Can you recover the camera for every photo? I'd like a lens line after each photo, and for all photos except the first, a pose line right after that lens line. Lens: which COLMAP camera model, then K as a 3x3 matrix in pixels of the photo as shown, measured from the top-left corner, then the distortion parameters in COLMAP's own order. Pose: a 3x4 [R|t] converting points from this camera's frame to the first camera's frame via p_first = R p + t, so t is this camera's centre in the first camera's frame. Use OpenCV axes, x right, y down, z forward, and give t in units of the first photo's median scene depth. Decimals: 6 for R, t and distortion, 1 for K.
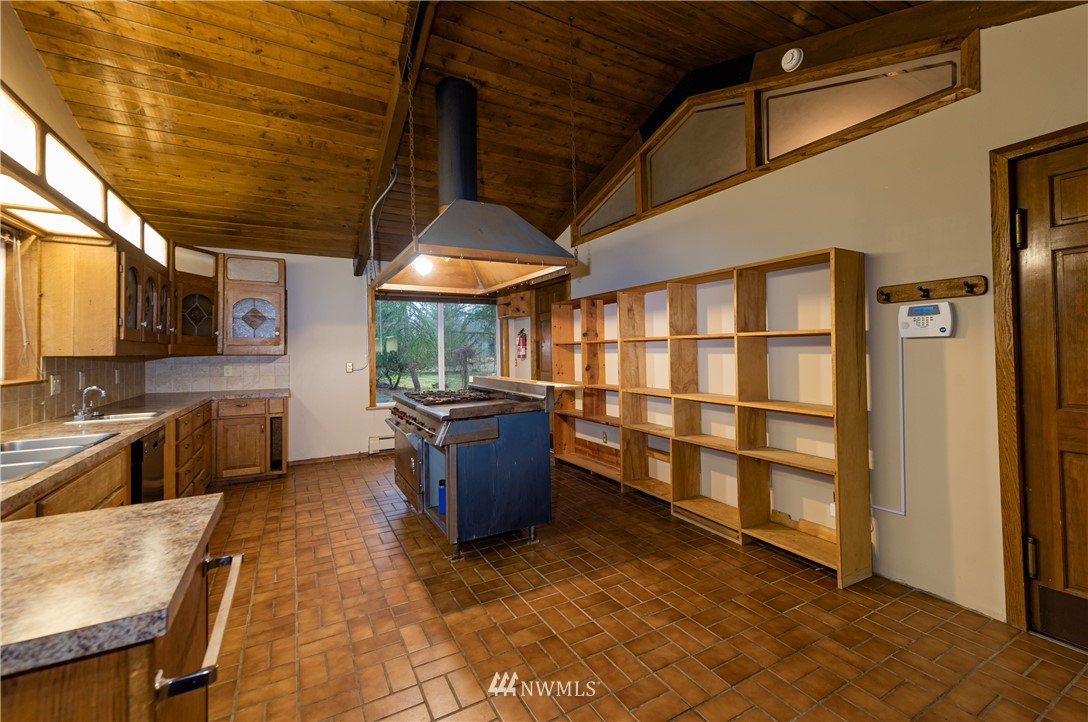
lens RADIAL K [[457.4, 0, 545.0], [0, 457.4, 355.6], [0, 0, 1]] dist [0.015379, -0.000360]
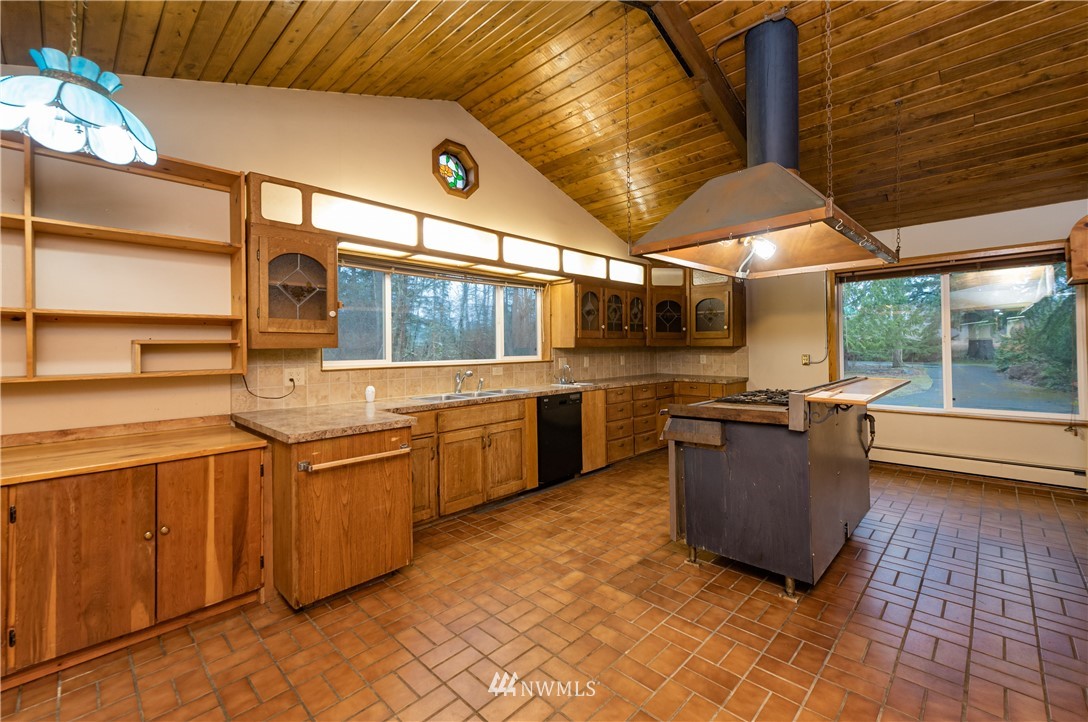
lens RADIAL K [[457.4, 0, 545.0], [0, 457.4, 355.6], [0, 0, 1]] dist [0.015379, -0.000360]
pose [[0.286220, 0.025496, -0.957825, 0.696979], [-0.002736, 0.999664, 0.025792, -0.013104], [0.958160, -0.004762, 0.286194, 0.482263]]
